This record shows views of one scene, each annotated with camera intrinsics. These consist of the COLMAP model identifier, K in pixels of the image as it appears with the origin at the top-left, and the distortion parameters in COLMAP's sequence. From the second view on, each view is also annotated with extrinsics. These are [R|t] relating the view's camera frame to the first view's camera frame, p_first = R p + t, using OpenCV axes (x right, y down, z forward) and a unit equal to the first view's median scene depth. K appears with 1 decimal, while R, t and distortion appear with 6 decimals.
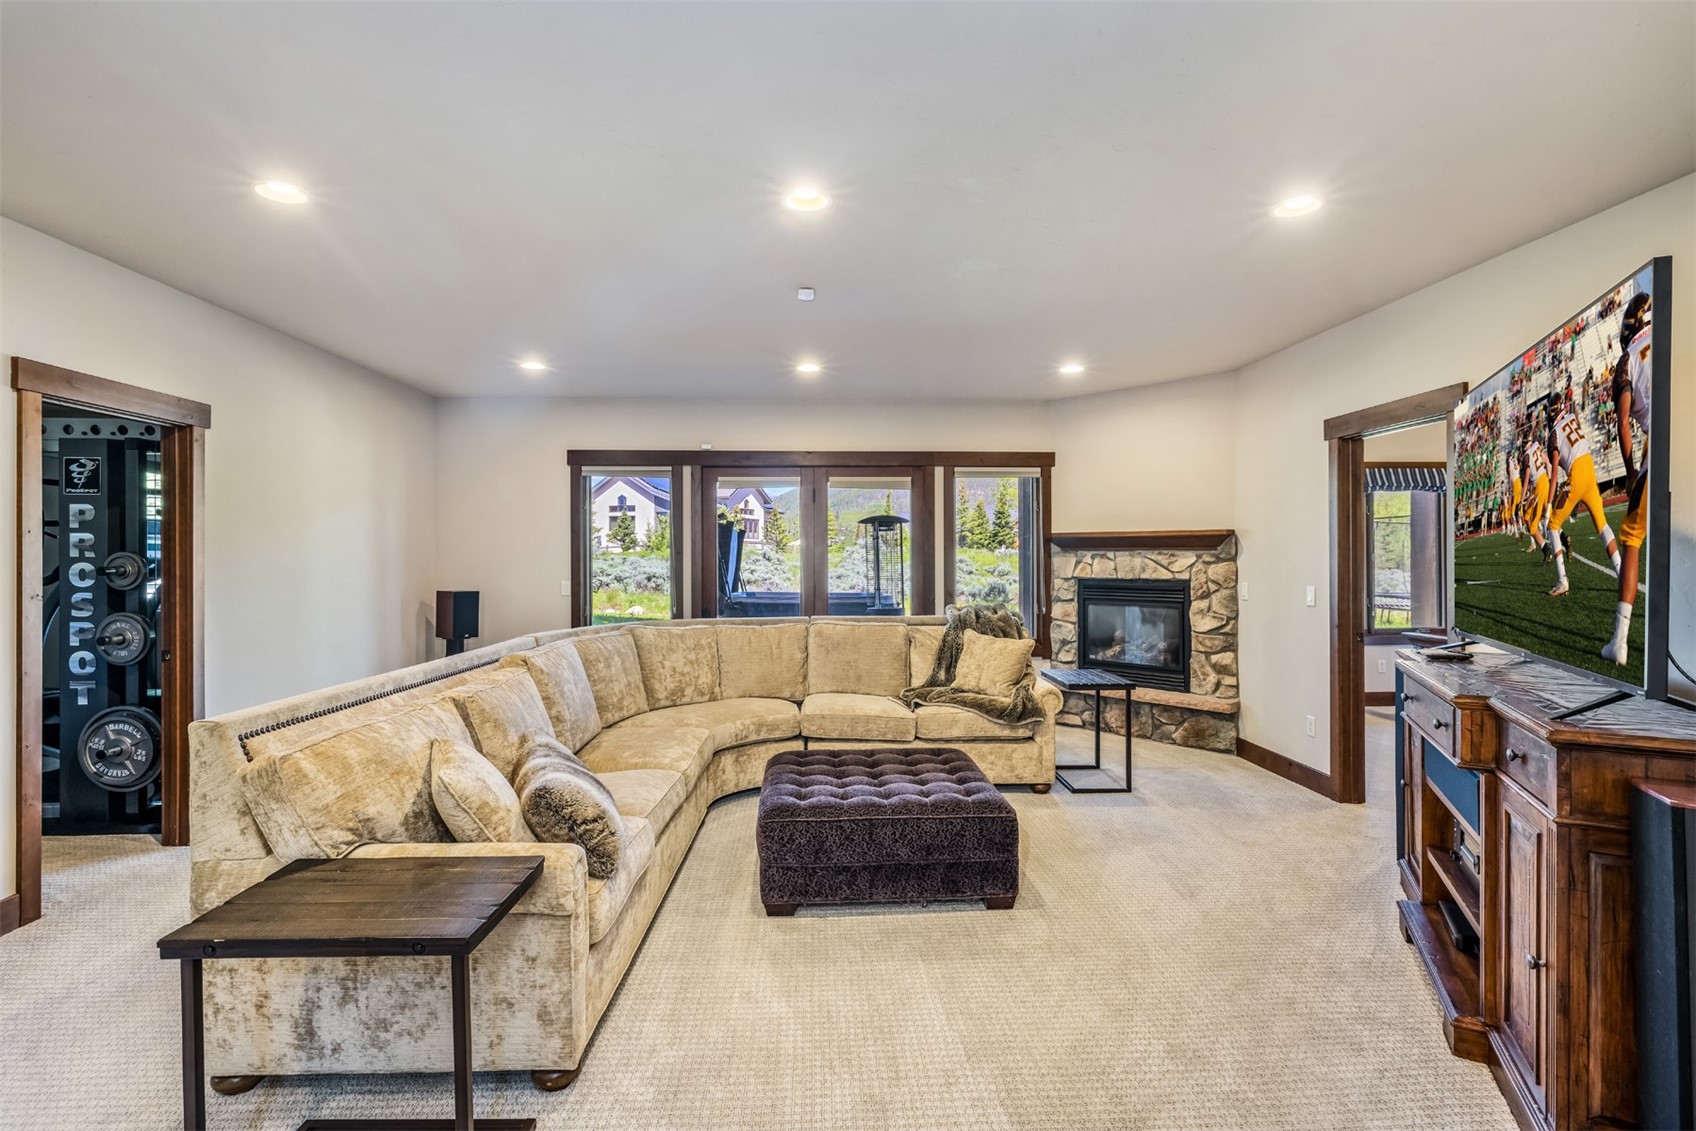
lens RADIAL K [[815.0, 0, 847.1], [0, 815.0, 562.6], [0, 0, 1]] dist [-0.000016, 0.000001]
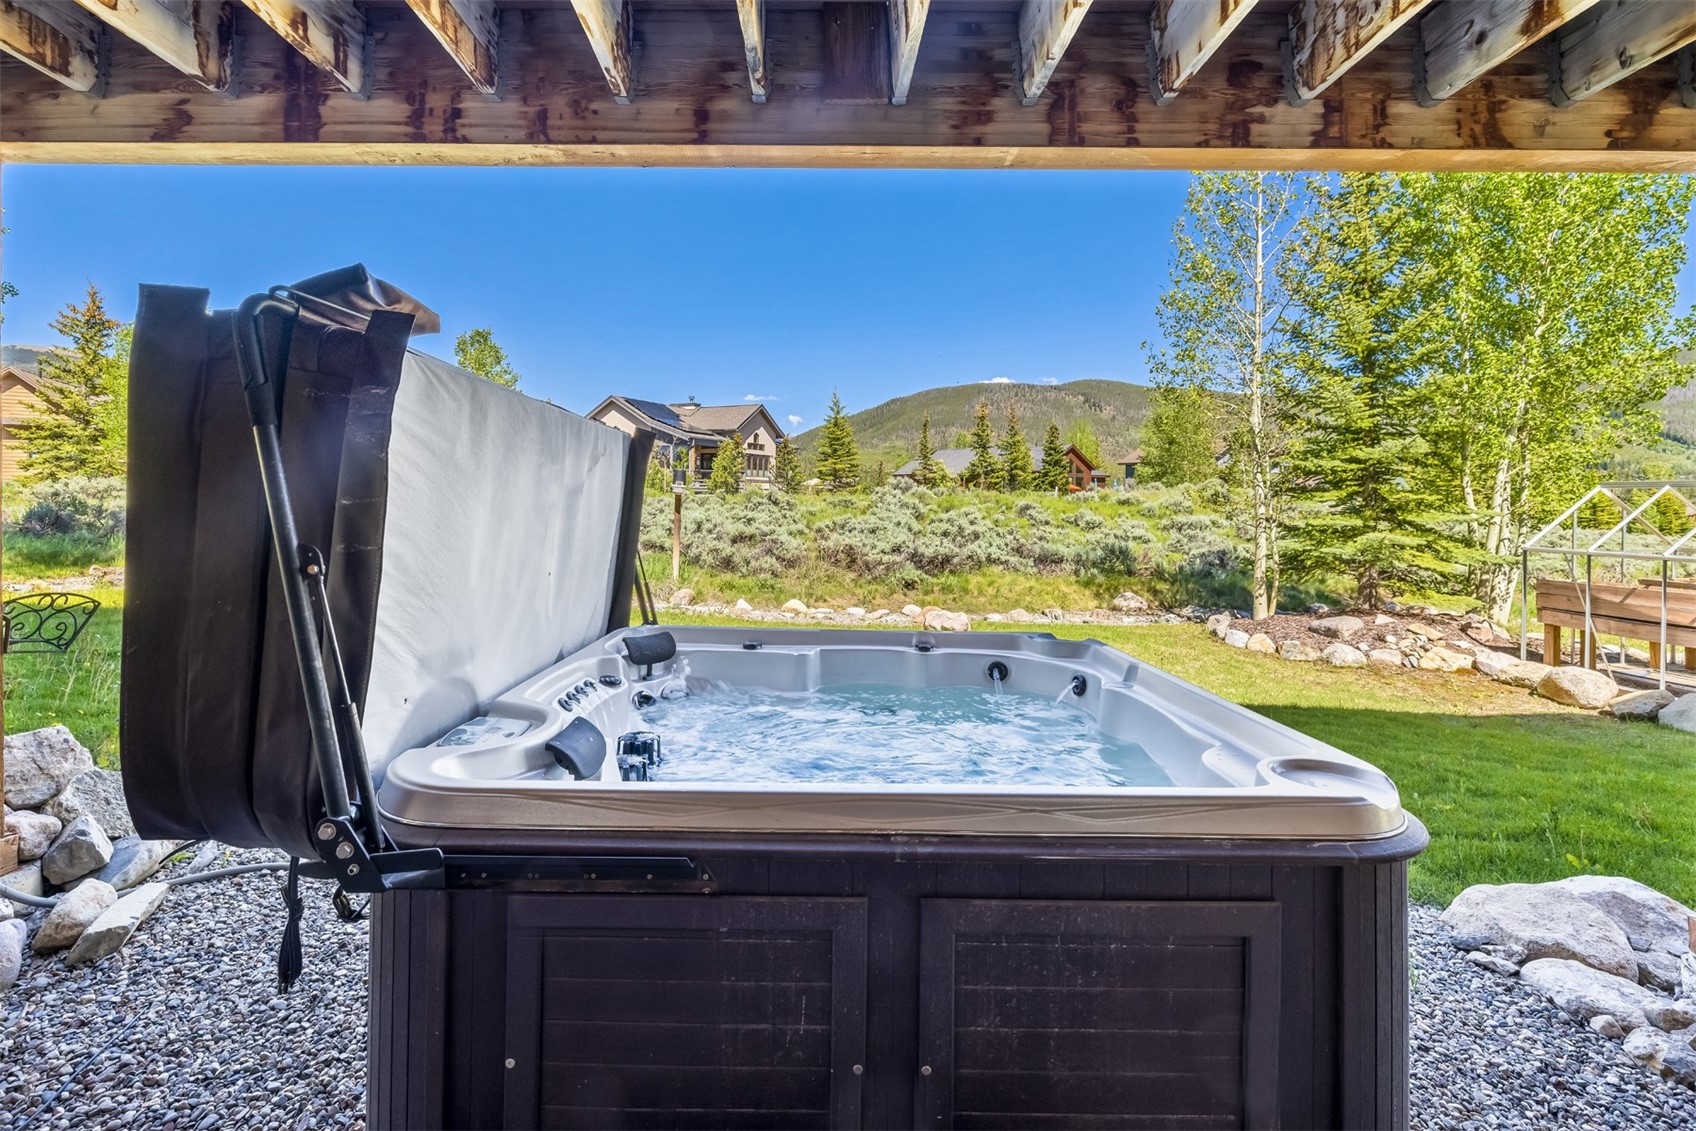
lens RADIAL K [[786.5, 0, 824.2], [0, 786.5, 500.9], [0, 0, 1]] dist [0.004979, -0.000050]
pose [[0.998927, 0.010498, -0.045109, -0.010473], [-0.010571, 0.999943, -0.001384, -0.003135], [0.045092, 0.001859, 0.998981, 0.159449]]
